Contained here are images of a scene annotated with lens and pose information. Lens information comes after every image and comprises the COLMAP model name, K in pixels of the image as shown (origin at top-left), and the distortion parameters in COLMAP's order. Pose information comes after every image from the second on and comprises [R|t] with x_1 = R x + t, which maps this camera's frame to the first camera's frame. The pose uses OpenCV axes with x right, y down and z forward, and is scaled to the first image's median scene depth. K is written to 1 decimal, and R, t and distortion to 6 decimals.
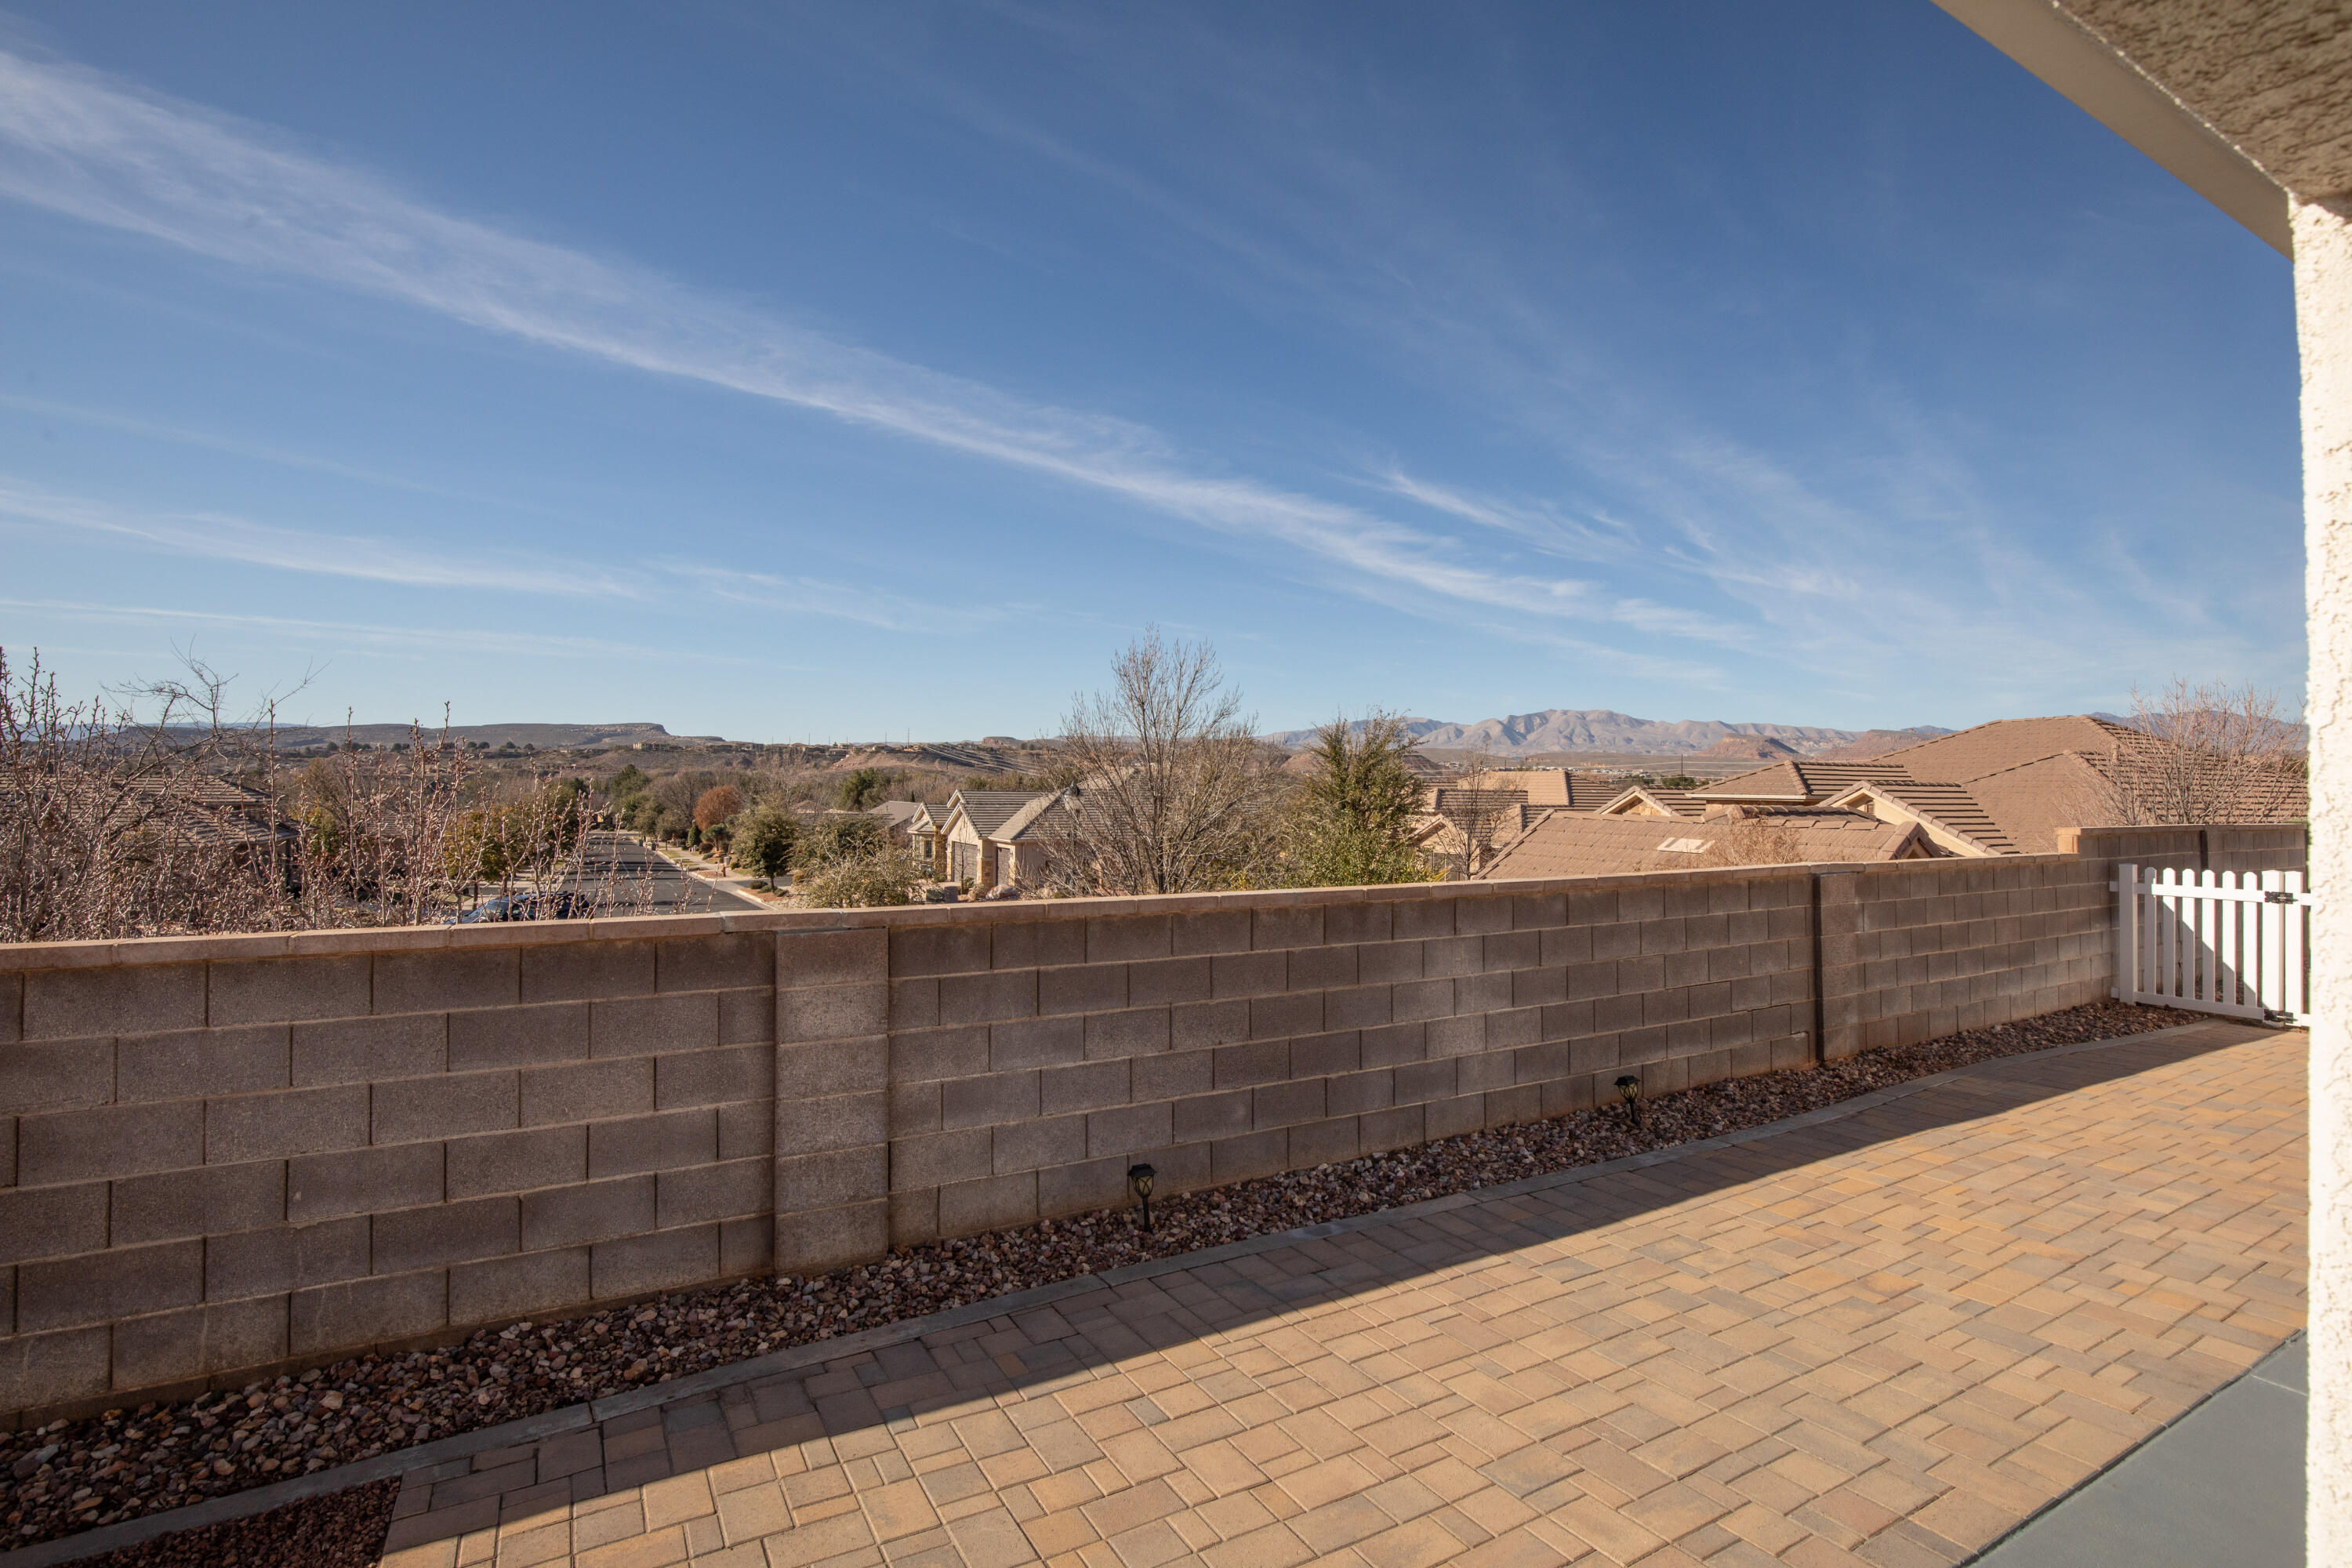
lens RADIAL K [[1097.1, 0, 1185.2], [0, 1097.1, 771.8], [0, 0, 1]] dist [-0.027669, -0.000020]
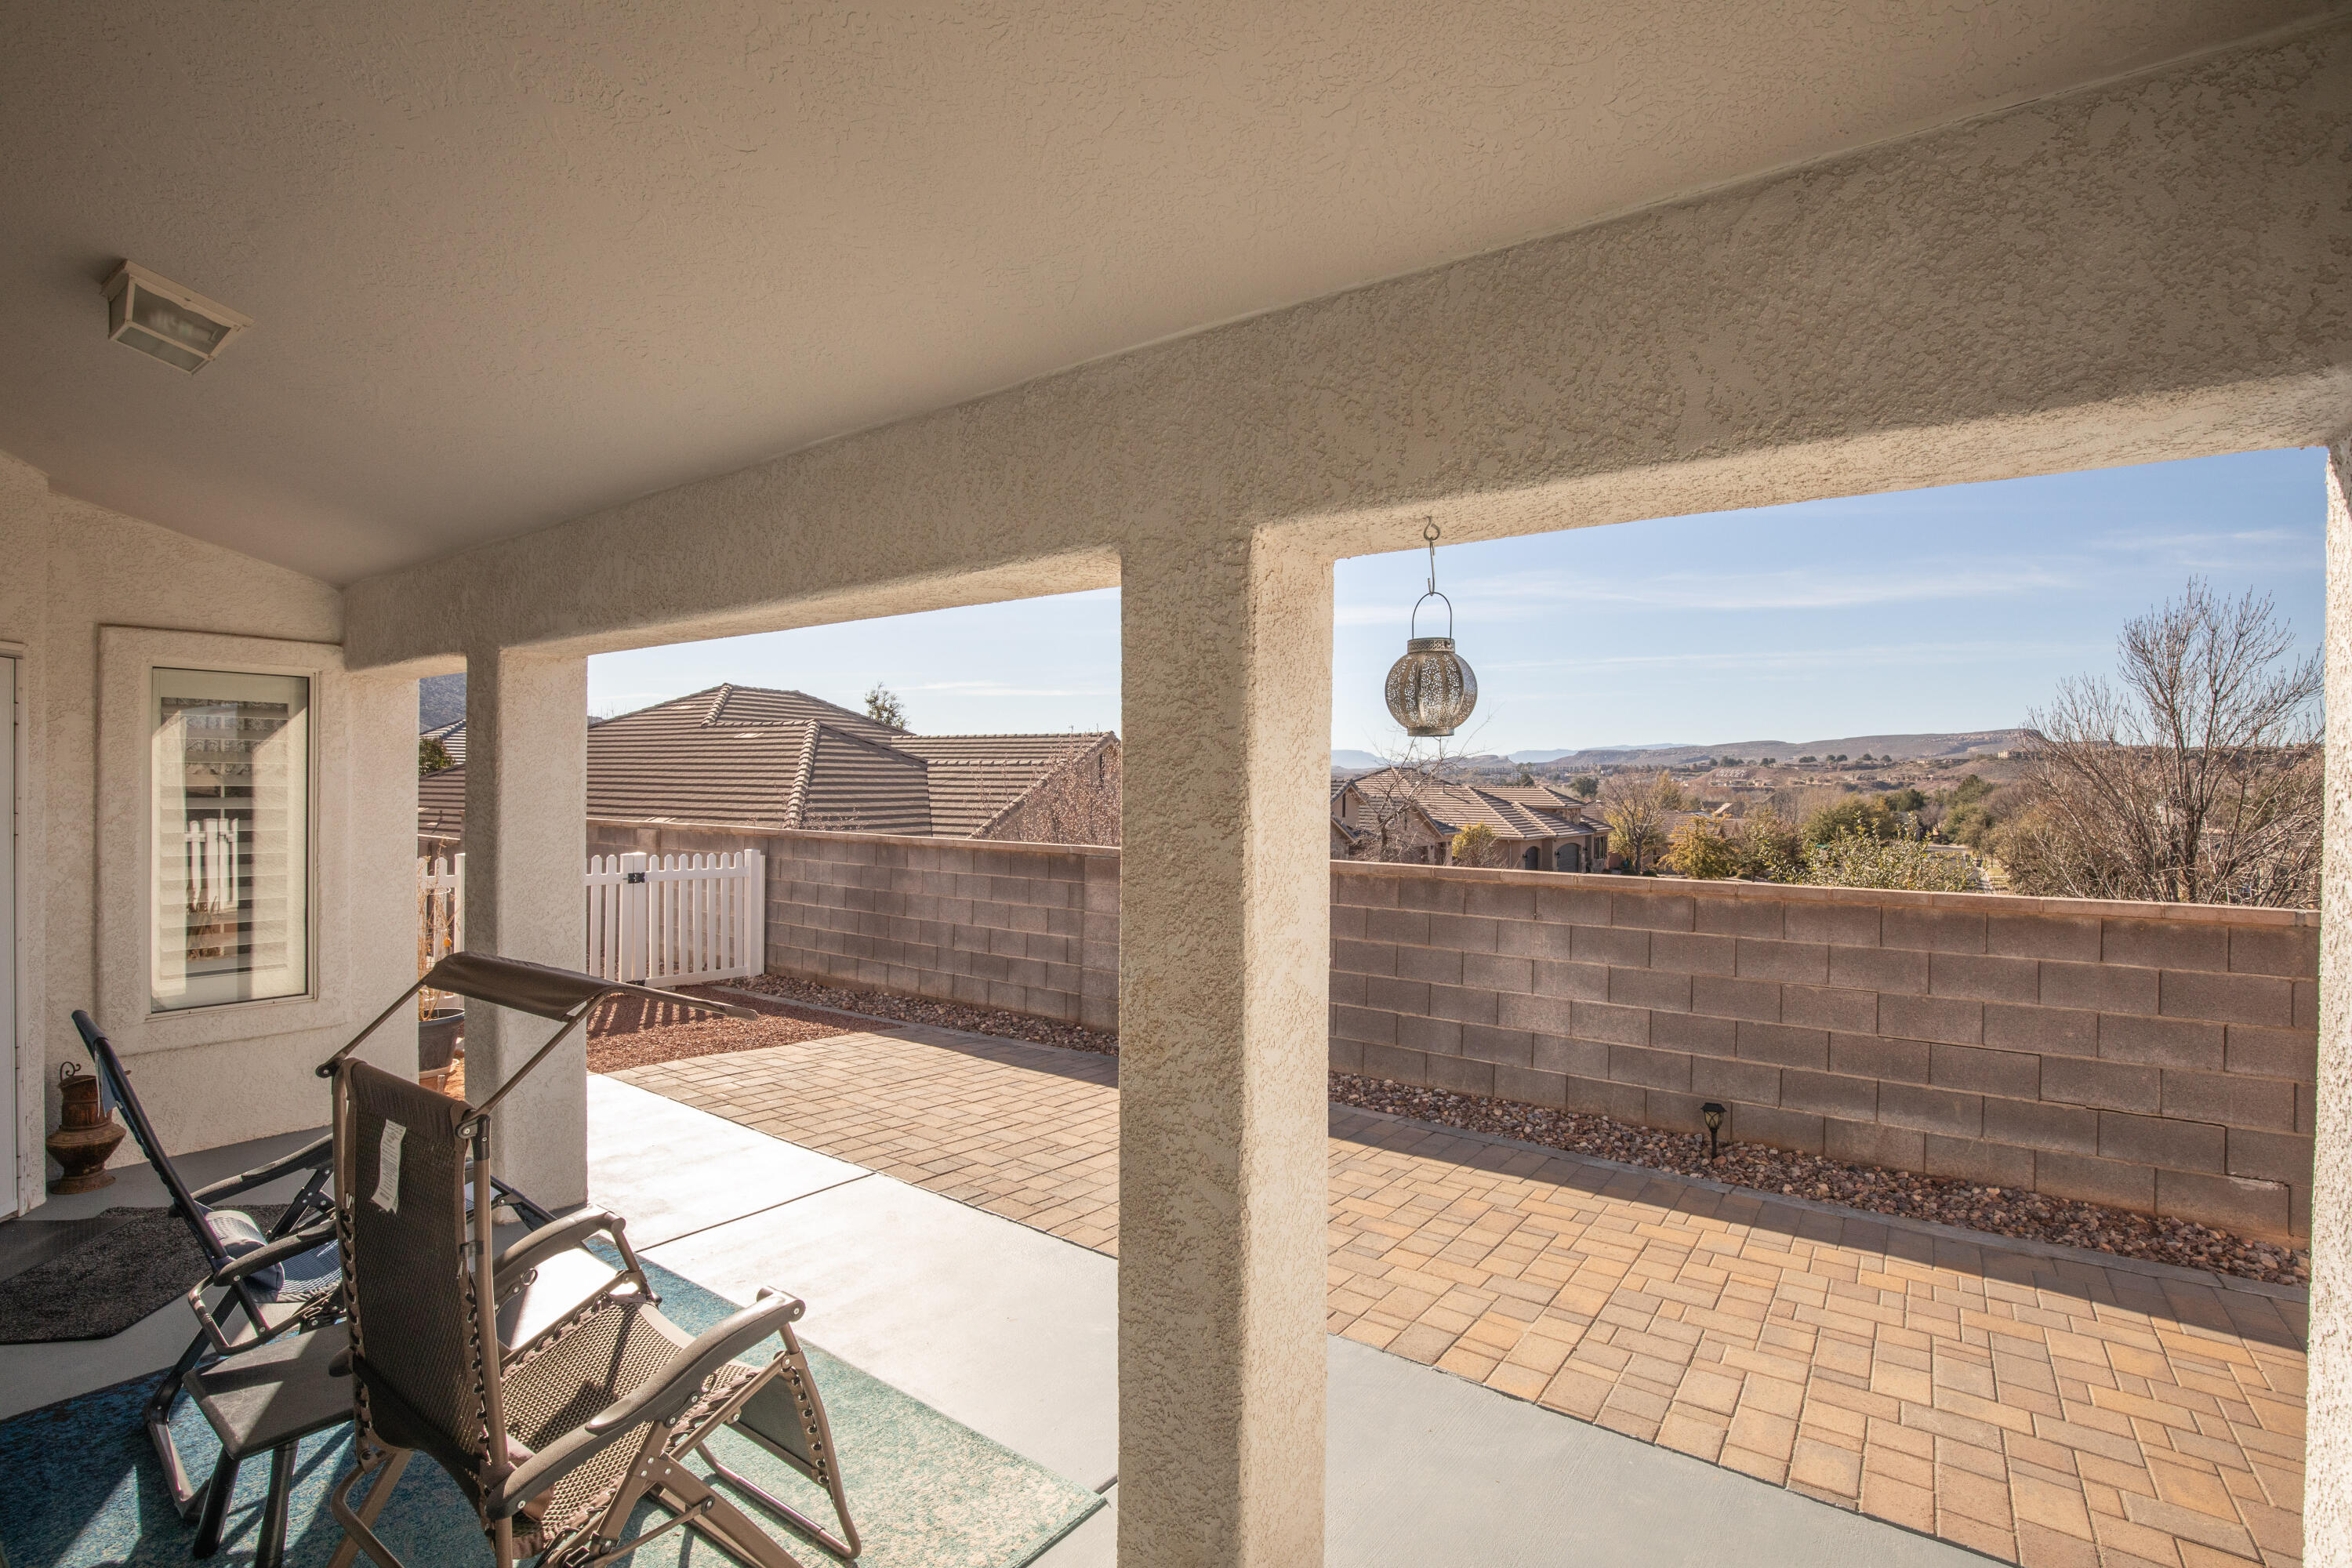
lens RADIAL K [[1079.4, 0, 1183.8], [0, 1079.4, 784.8], [0, 0, 1]] dist [-0.041212, 0.008098]
pose [[0.413640, -0.004264, -0.910431, 0.934674], [0.005385, 0.999983, -0.002237, 0.014262], [0.910425, -0.003977, 0.413656, 0.215370]]
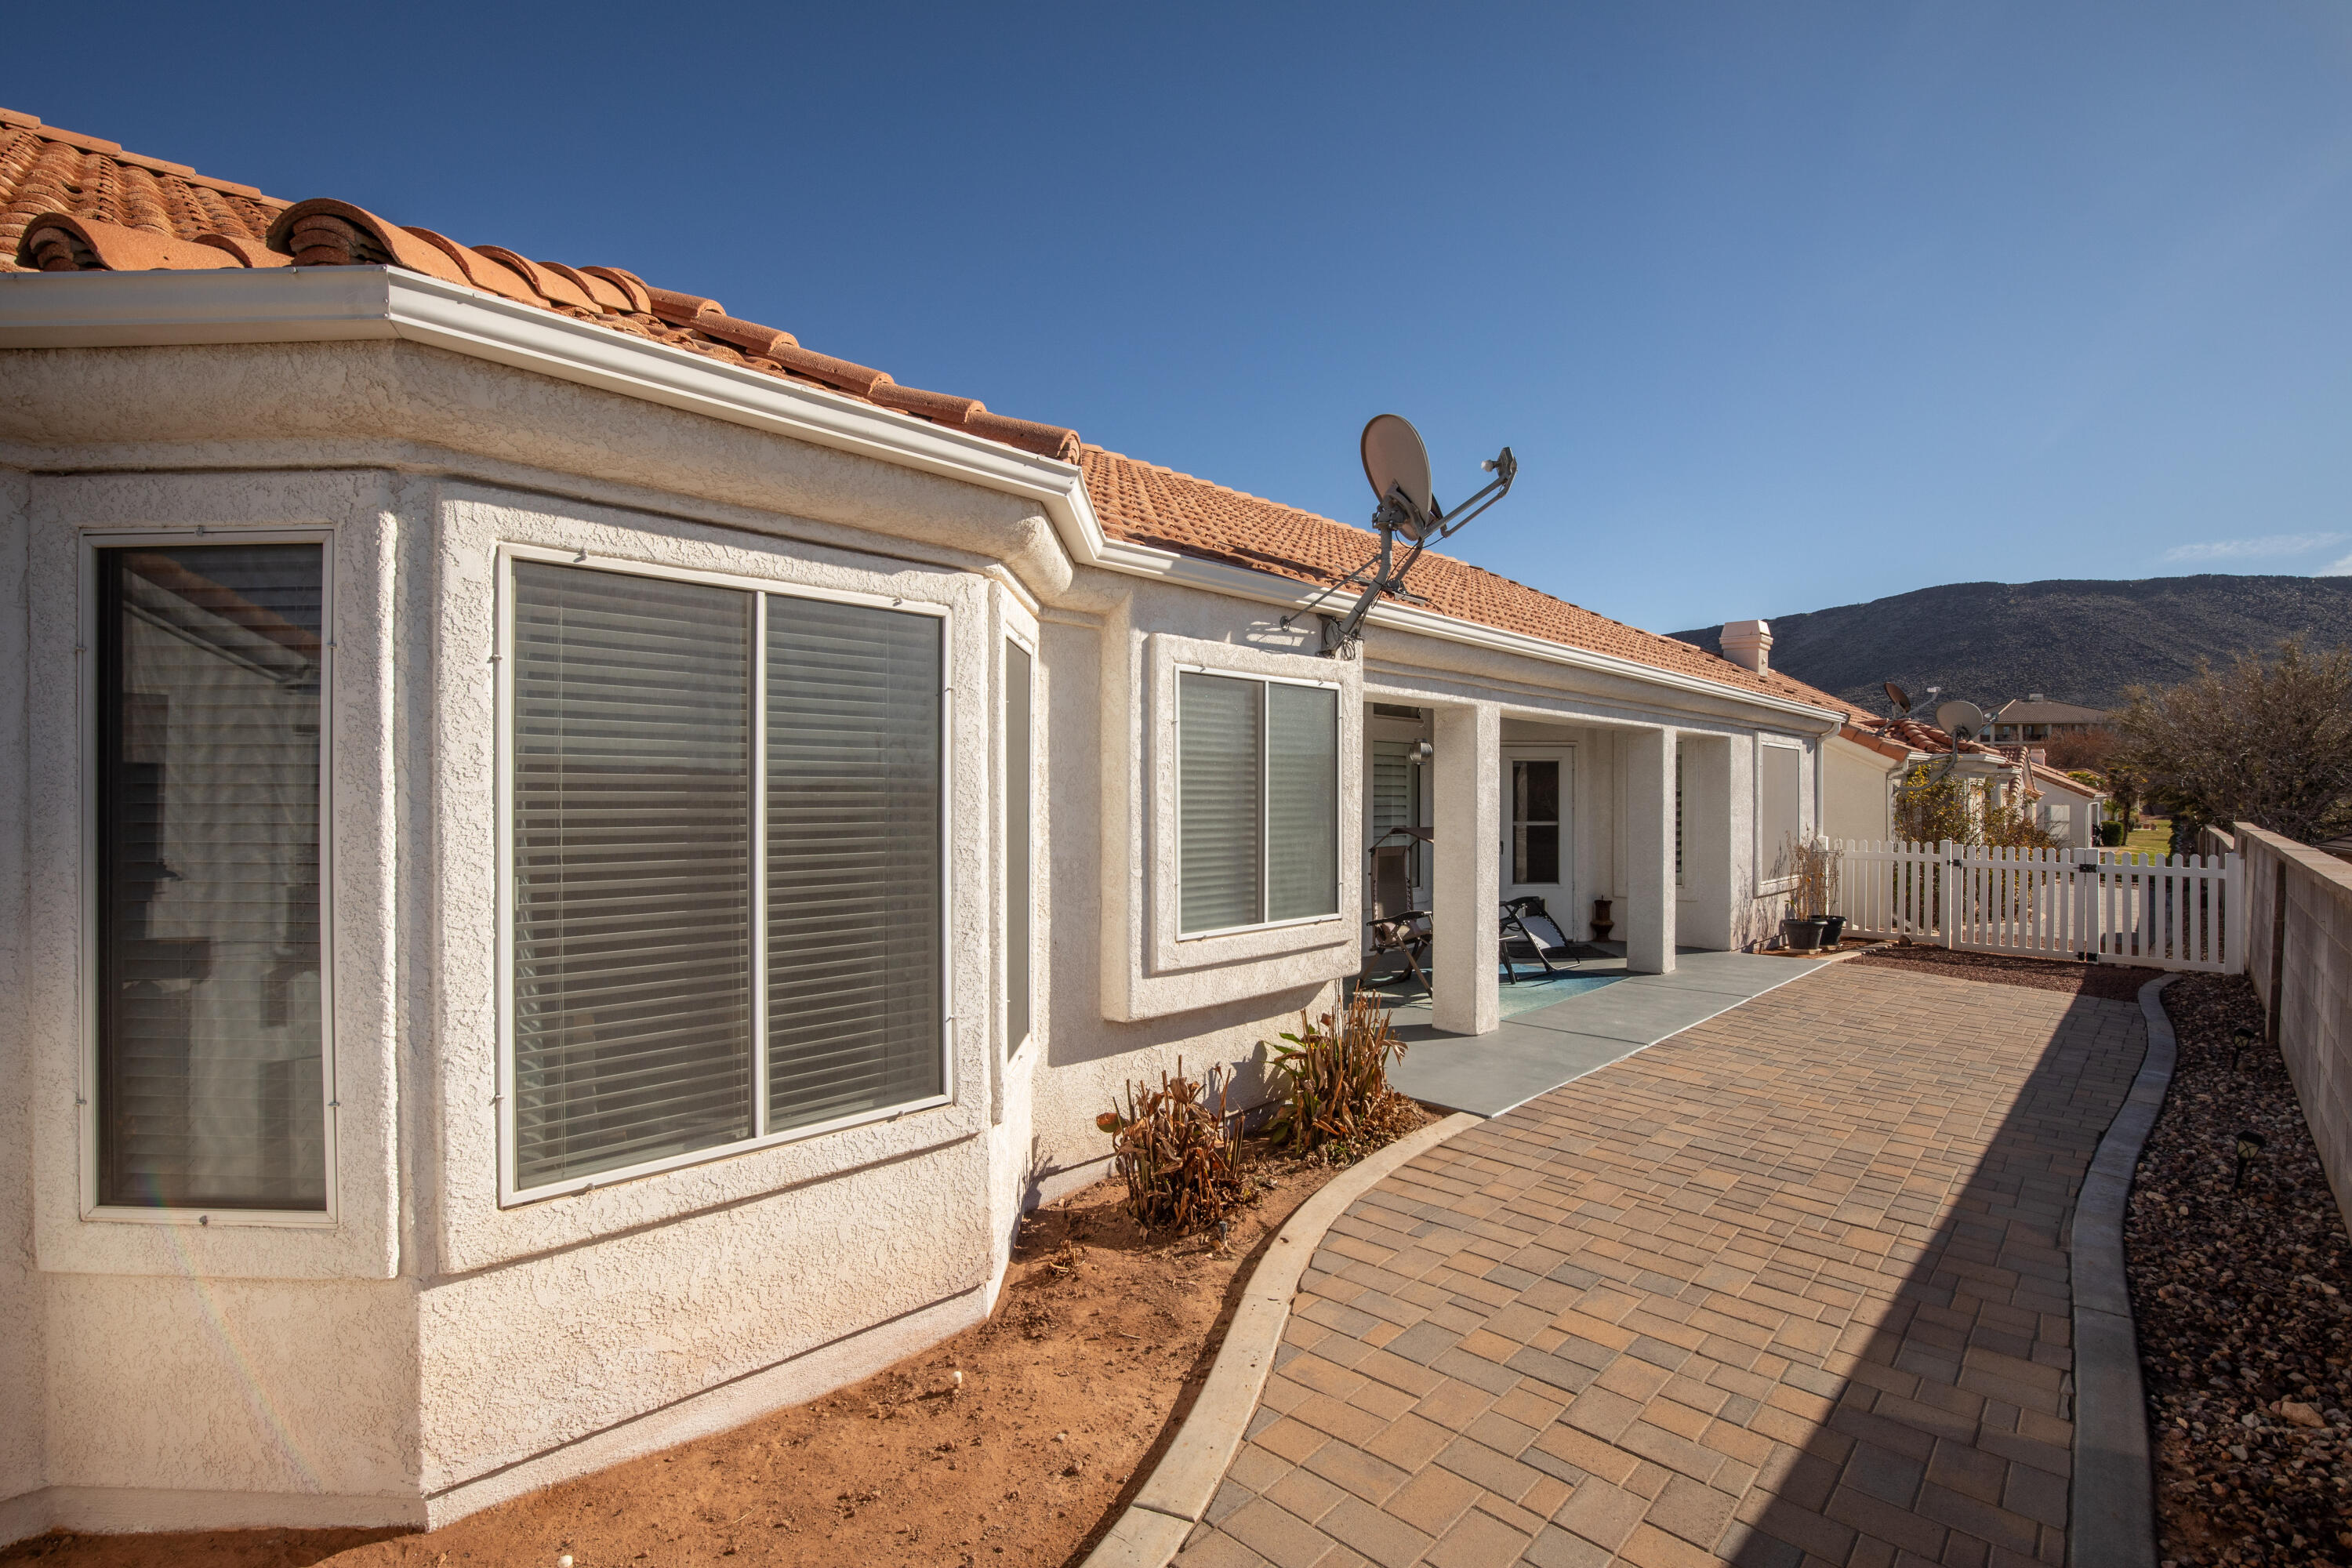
lens RADIAL K [[1083.1, 0, 1181.1], [0, 1083.1, 796.4], [0, 0, 1]] dist [-0.029987, 0.001184]
pose [[-0.955990, -0.010734, -0.293202, 1.237082], [-0.006348, 0.999853, -0.015905, 0.051182], [0.293330, -0.013344, -0.955918, 1.361700]]
